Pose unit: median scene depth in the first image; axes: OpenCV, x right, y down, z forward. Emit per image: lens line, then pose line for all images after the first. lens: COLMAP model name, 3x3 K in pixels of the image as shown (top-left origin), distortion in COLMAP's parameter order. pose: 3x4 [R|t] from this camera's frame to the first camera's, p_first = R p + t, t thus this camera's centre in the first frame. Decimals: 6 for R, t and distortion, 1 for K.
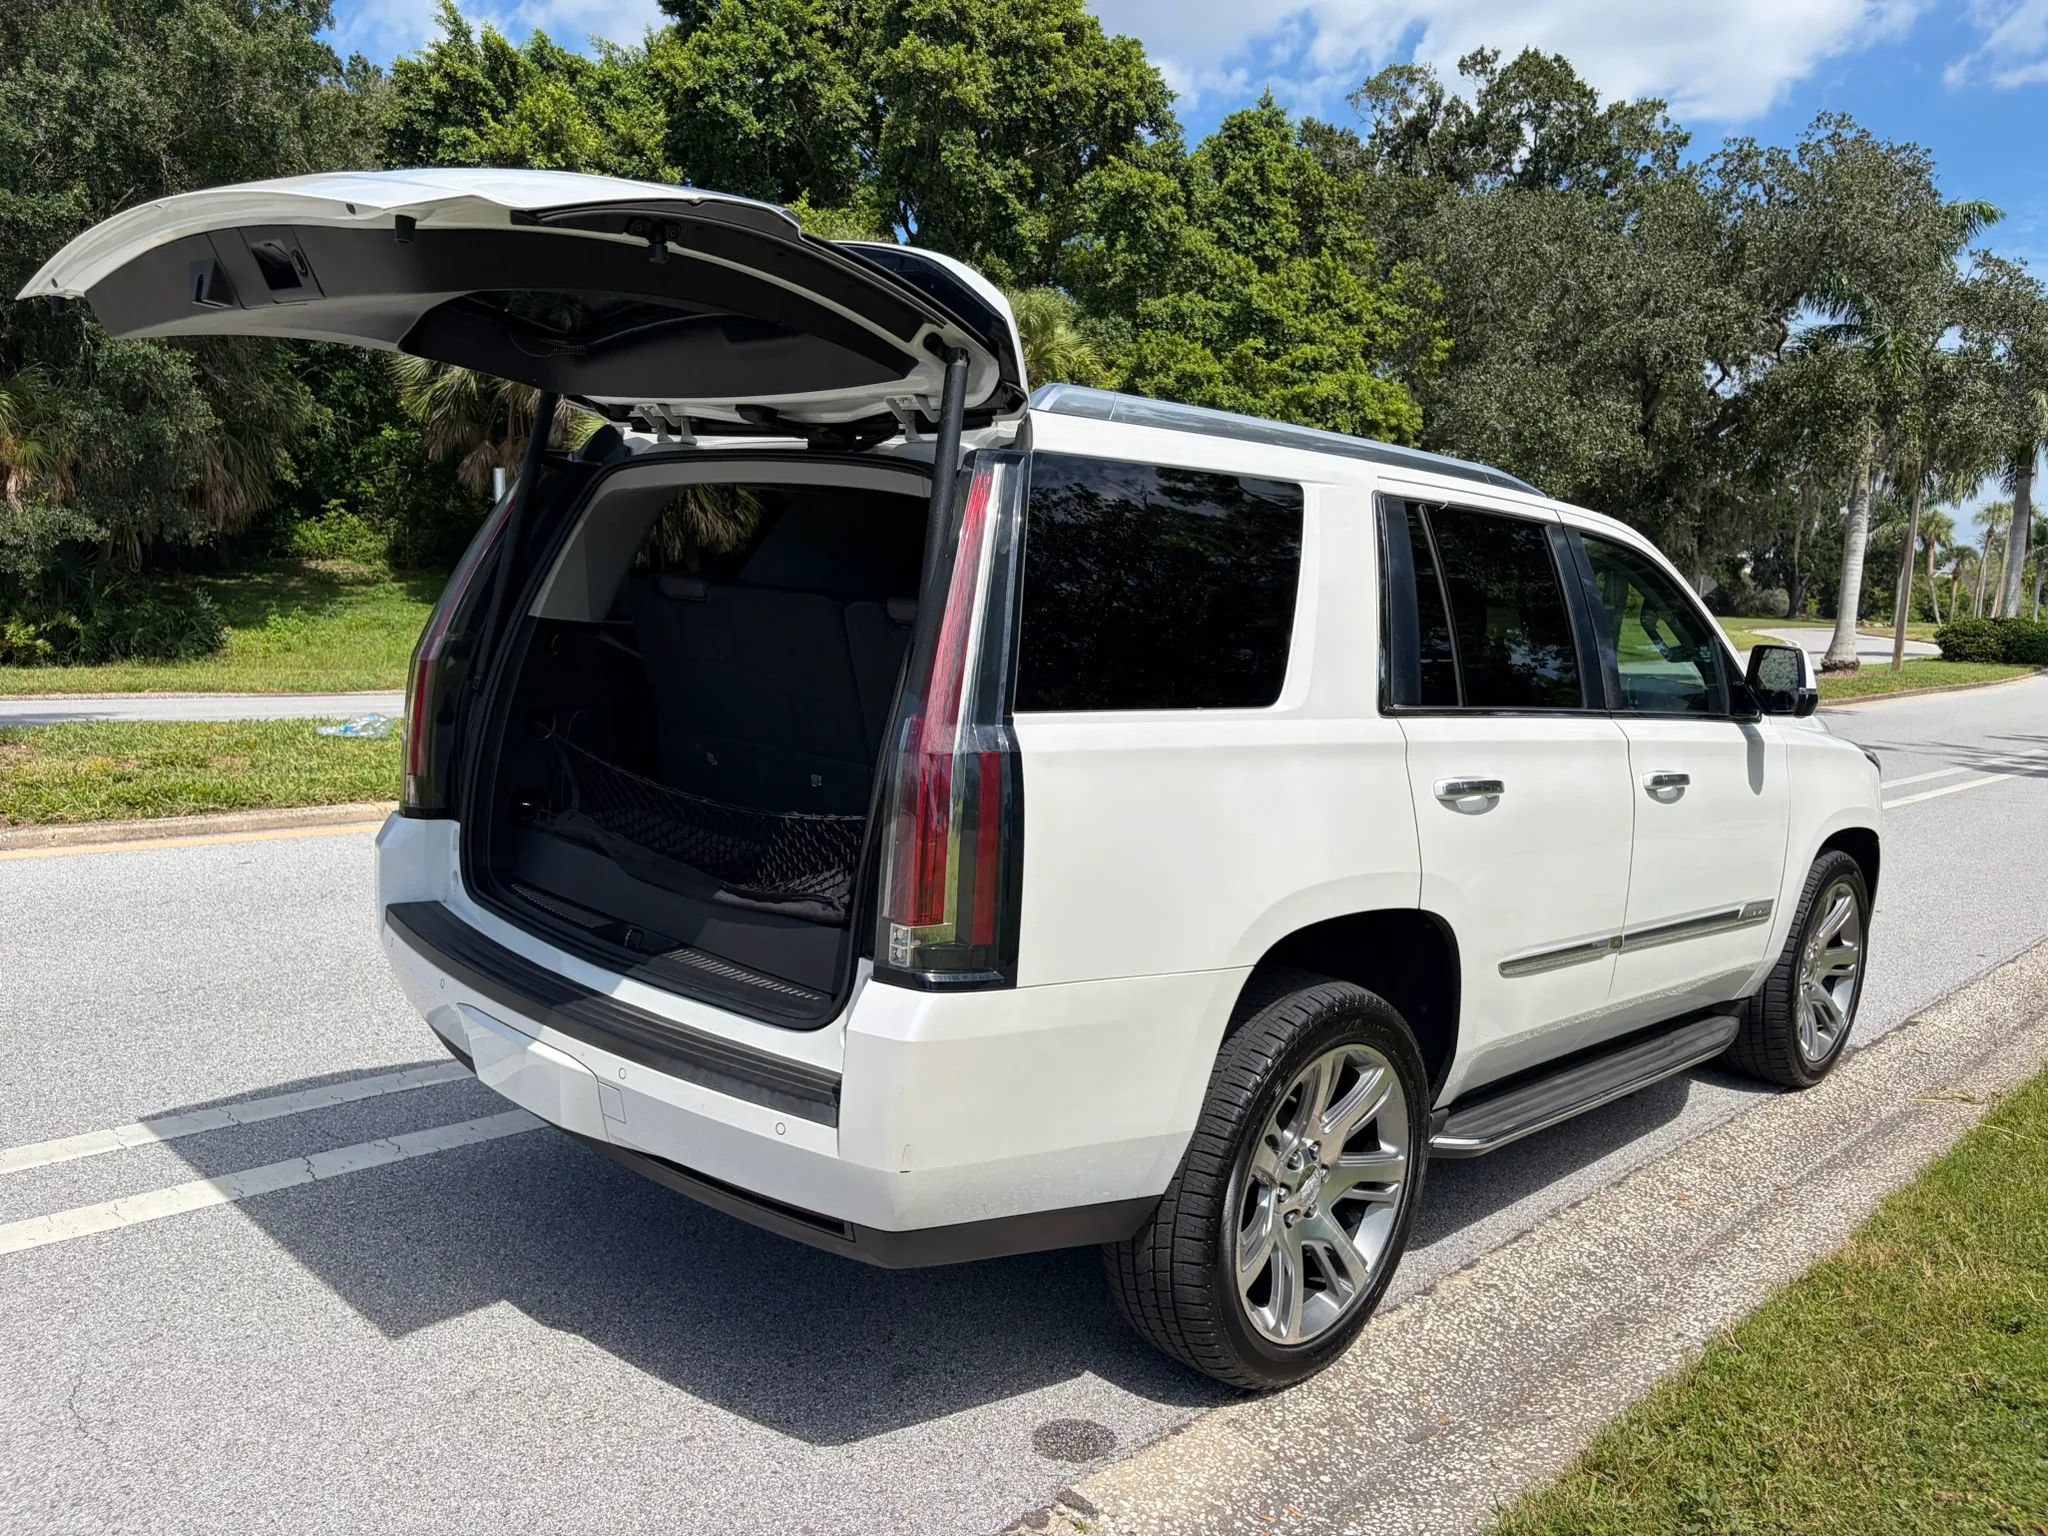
lens RADIAL K [[1549.3, 0, 1030.1], [0, 1549.3, 768.0], [0, 0, 1]] dist [0.071481, -0.075682]
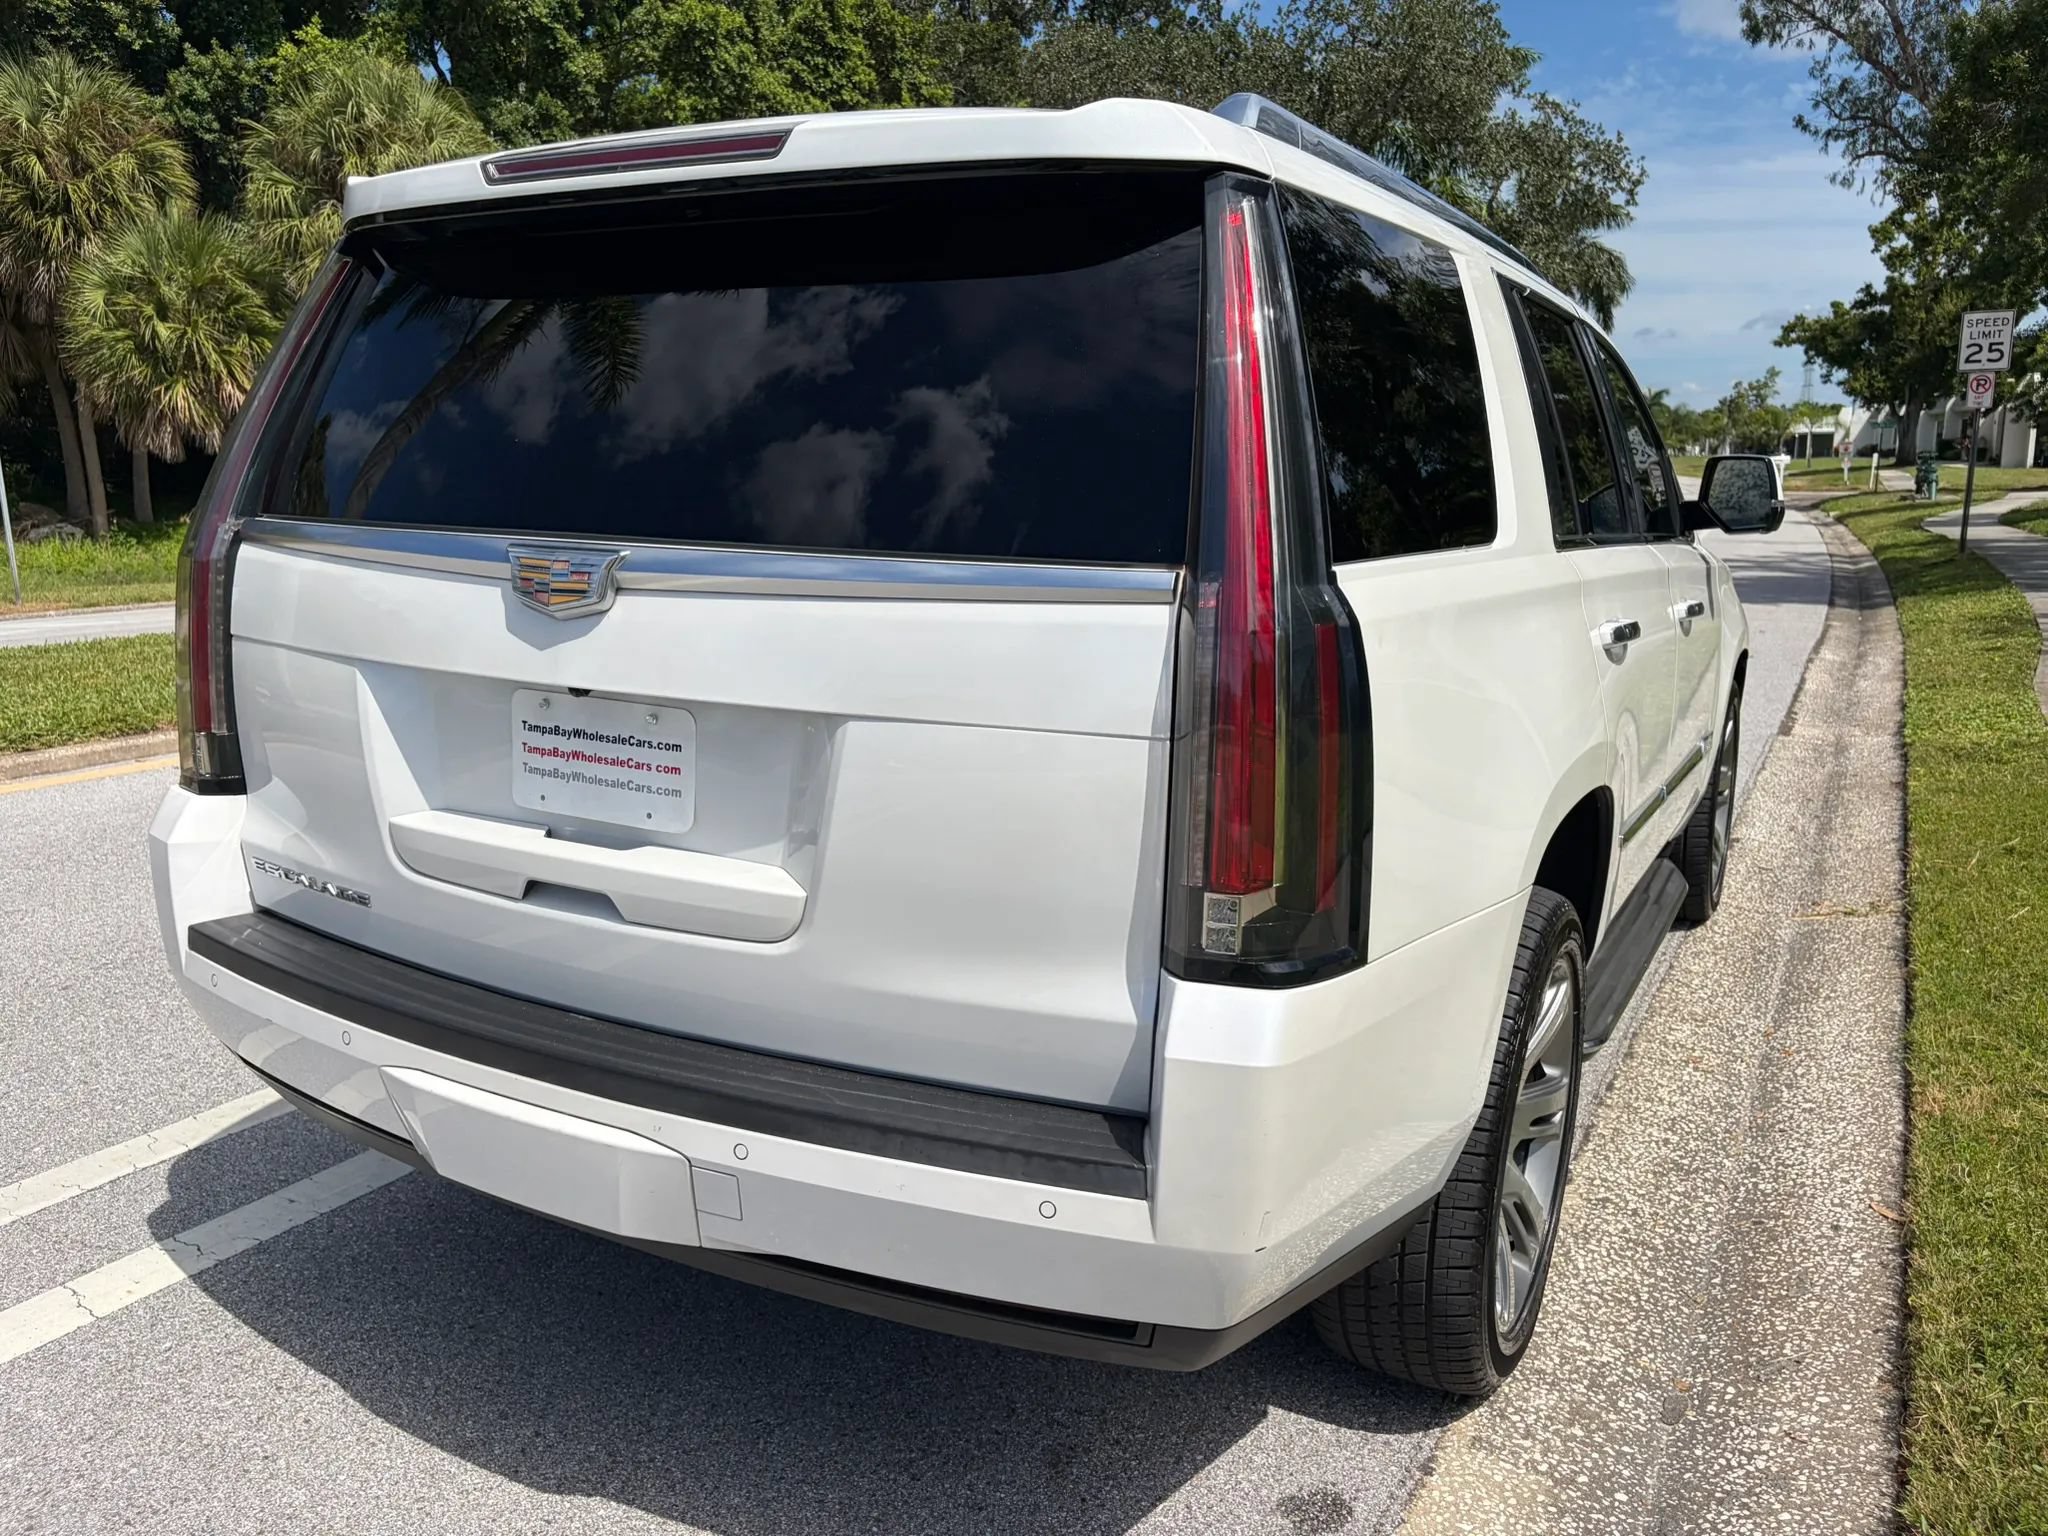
lens RADIAL K [[1549.3, 0, 997.1], [0, 1549.3, 778.1], [0, 0, 1]] dist [0.071481, -0.075682]
pose [[0.966617, -0.097605, 0.236906, -0.036802], [0.077309, 0.992611, 0.093520, -0.002050], [-0.244284, -0.072083, 0.967021, 0.042155]]
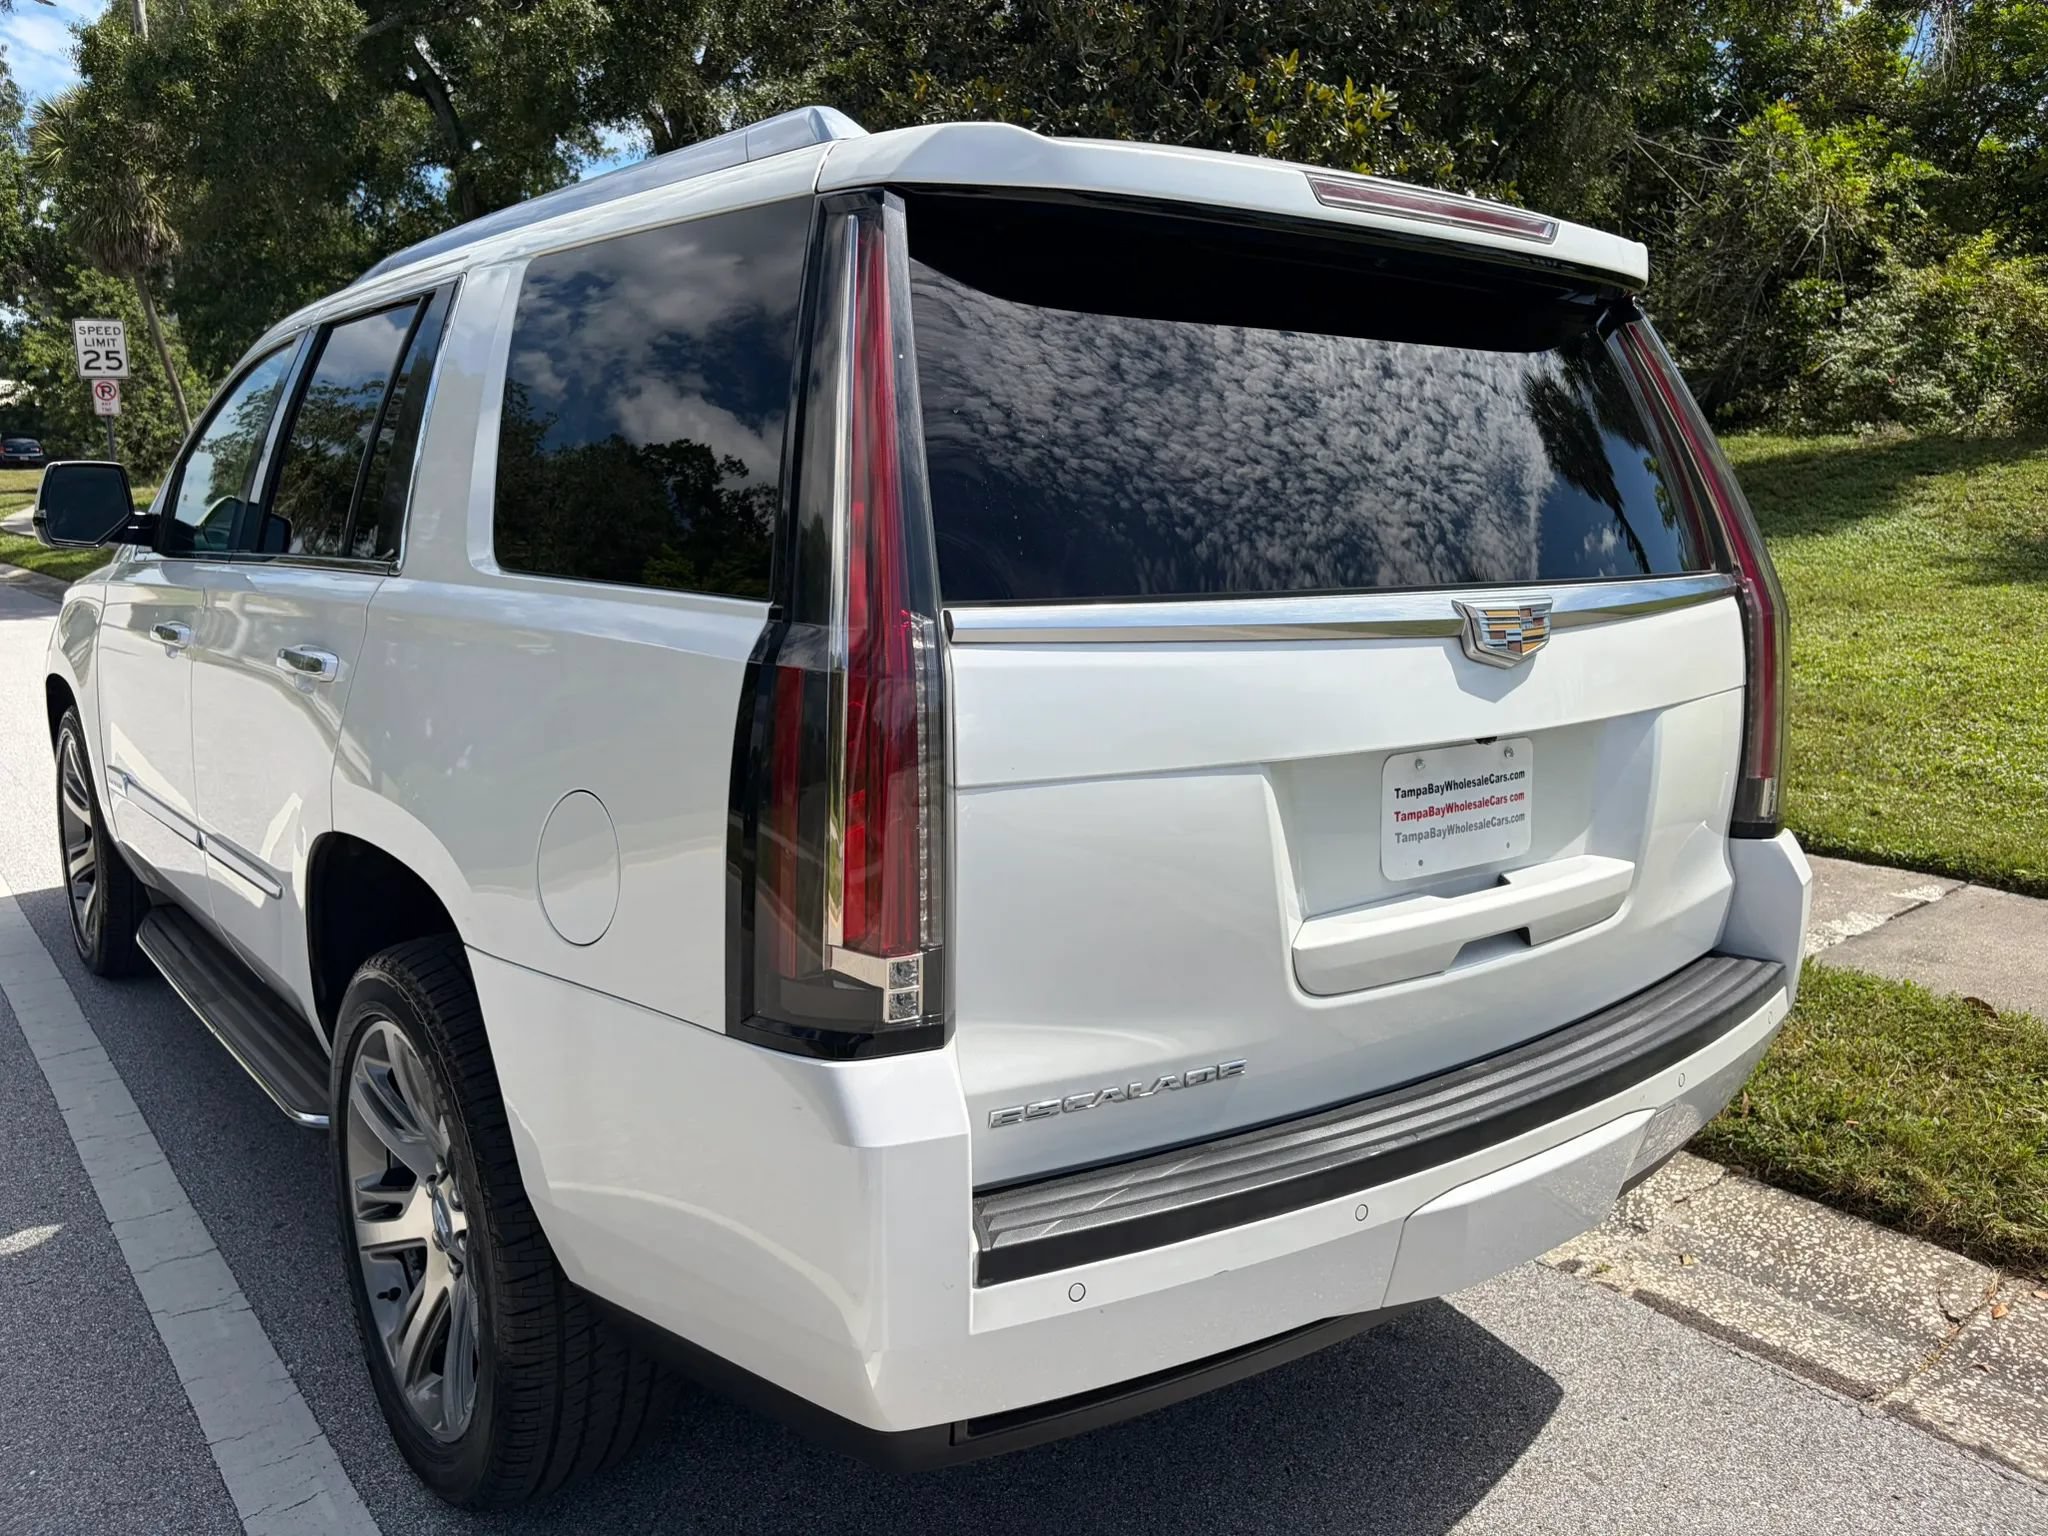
lens RADIAL K [[1549.3, 0, 1025.3], [0, 1549.3, 771.4], [0, 0, 1]] dist [0.071481, -0.075682]
pose [[0.106708, -0.231483, 0.966969, -0.131057], [0.113304, 0.969018, 0.219470, -0.021977], [-0.987814, 0.086143, 0.129630, 0.152452]]
